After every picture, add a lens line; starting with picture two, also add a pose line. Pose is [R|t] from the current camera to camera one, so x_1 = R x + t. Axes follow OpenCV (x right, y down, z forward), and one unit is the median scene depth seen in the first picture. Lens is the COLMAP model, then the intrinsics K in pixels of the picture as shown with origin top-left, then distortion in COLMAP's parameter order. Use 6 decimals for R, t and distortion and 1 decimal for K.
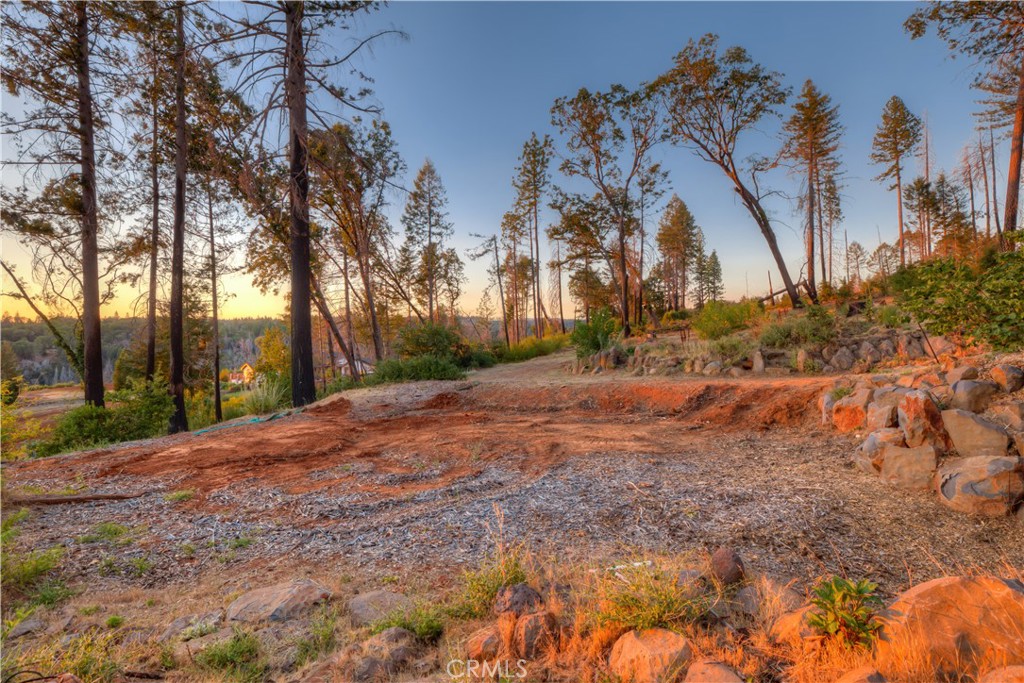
lens RADIAL K [[461.3, 0, 514.2], [0, 461.3, 338.9], [0, 0, 1]] dist [0.001238, 0.000437]
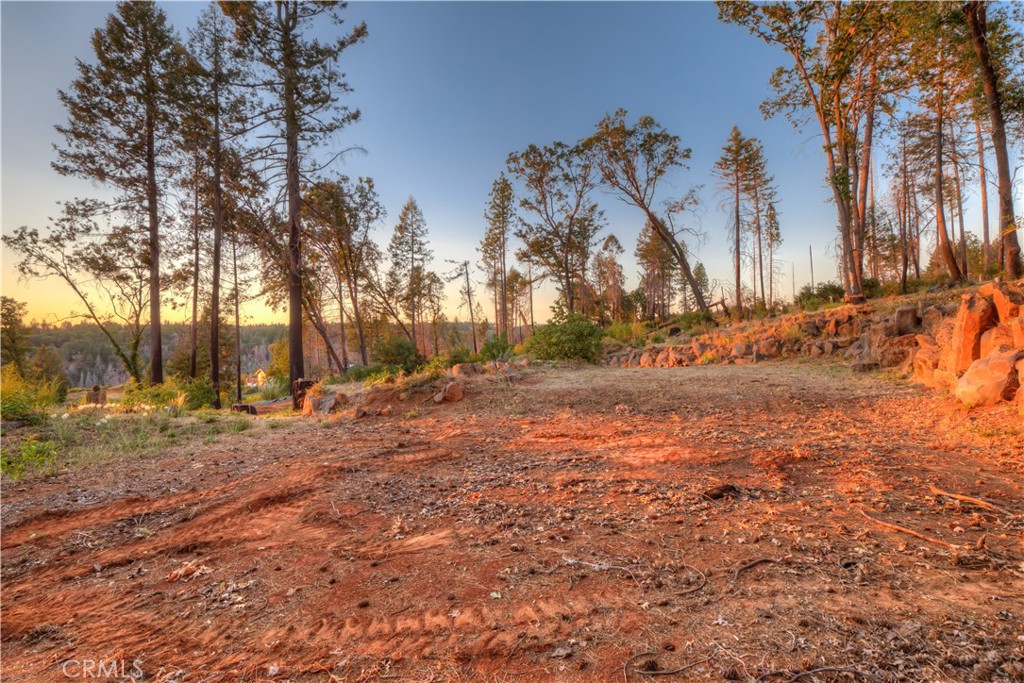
lens RADIAL K [[468.5, 0, 512.0], [0, 468.5, 341.5], [0, 0, 1]] dist [0.000751, -0.000217]
pose [[0.999455, 0.000063, -0.033011, 0.112328], [-0.000279, 0.999978, -0.006558, -0.009966], [0.033010, 0.006564, 0.999433, -0.193555]]
